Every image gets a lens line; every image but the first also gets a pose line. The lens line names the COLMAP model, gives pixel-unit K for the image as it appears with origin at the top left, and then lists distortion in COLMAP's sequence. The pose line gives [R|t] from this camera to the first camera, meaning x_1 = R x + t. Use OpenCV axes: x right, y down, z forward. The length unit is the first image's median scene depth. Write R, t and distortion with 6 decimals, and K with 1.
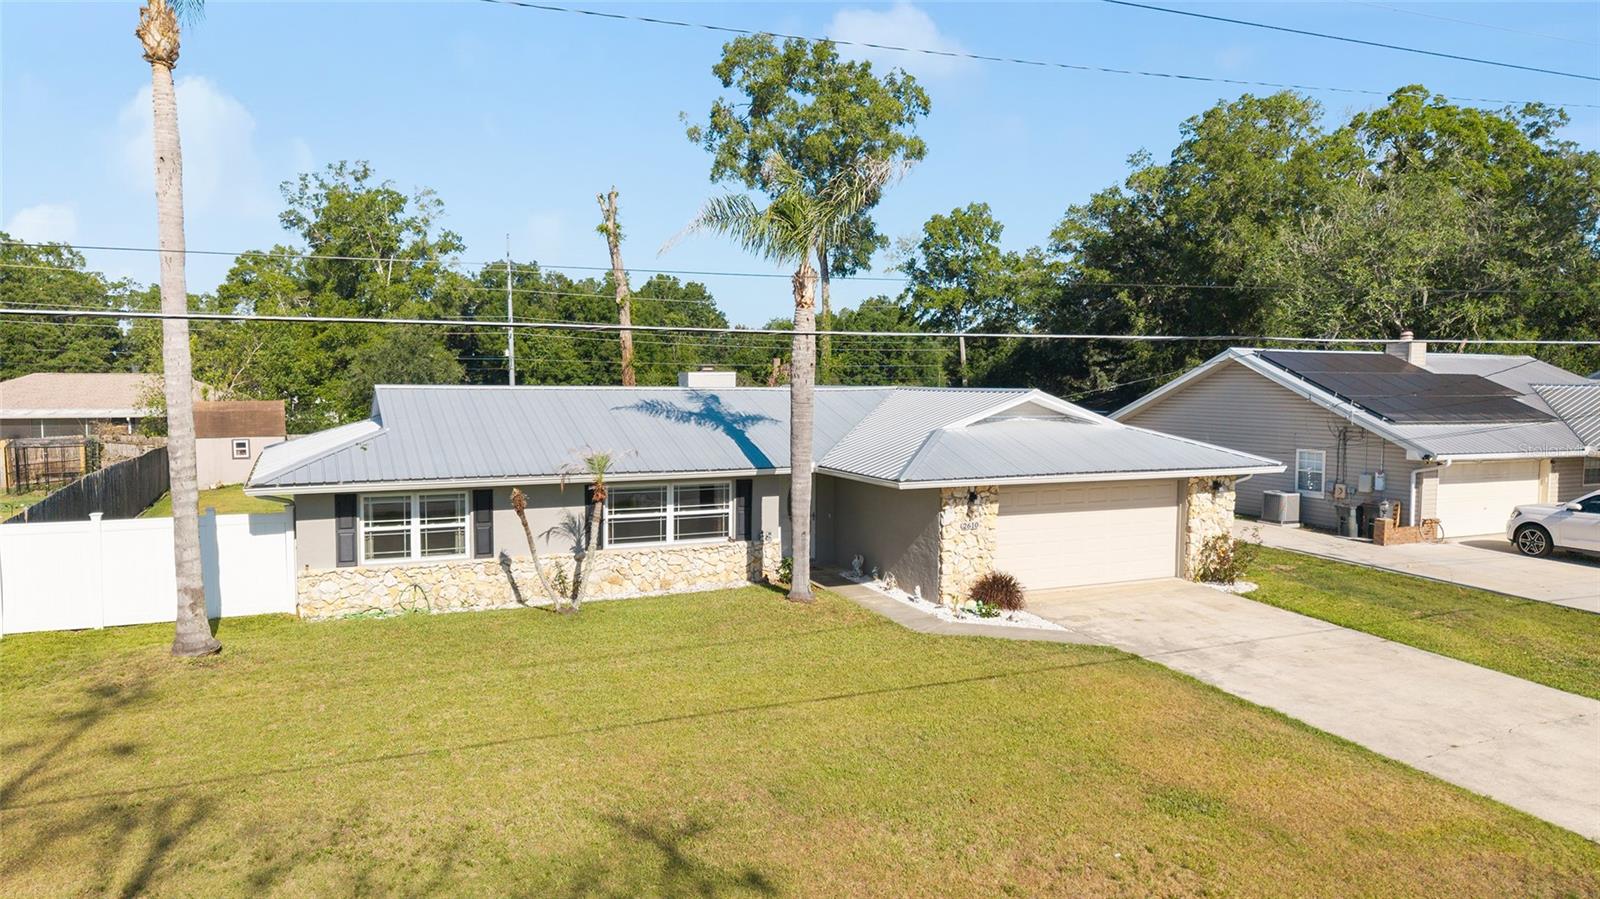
lens RADIAL K [[1089.4, 0, 800.0], [0, 1089.4, 449.5], [0, 0, 1]] dist [0.001724, -0.000989]
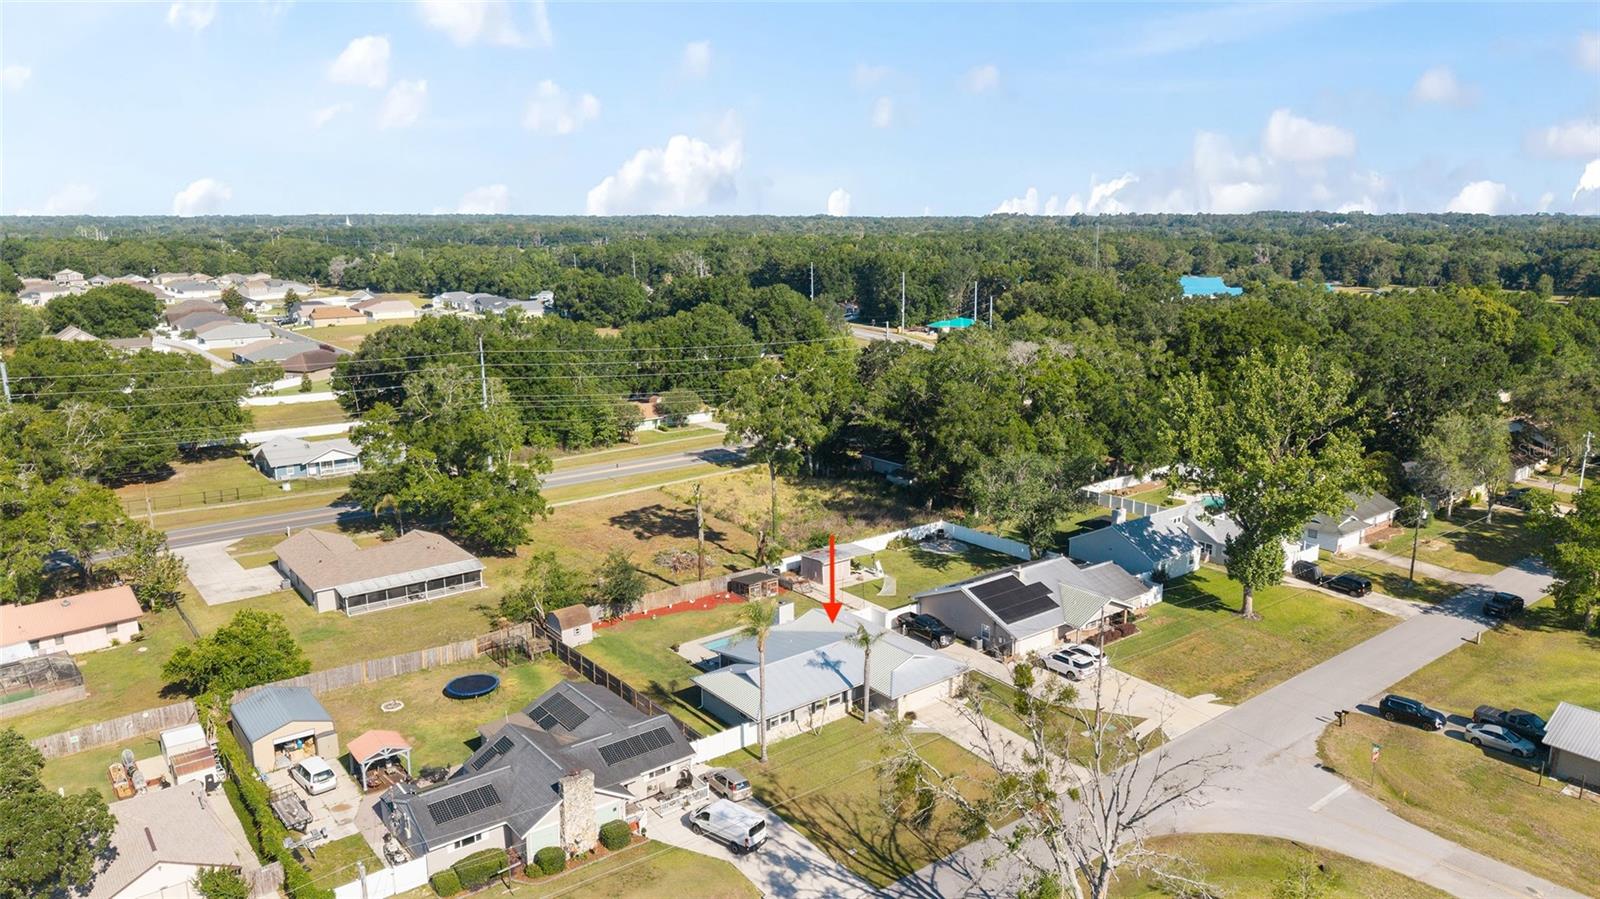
lens RADIAL K [[1089.4, 0, 800.0], [0, 1089.4, 449.5], [0, 0, 1]] dist [0.001724, -0.000989]
pose [[0.969977, -0.045377, 0.238926, -1.043057], [0.005212, 0.986092, 0.166121, -1.387105], [-0.243141, -0.159889, 0.956723, -2.411421]]
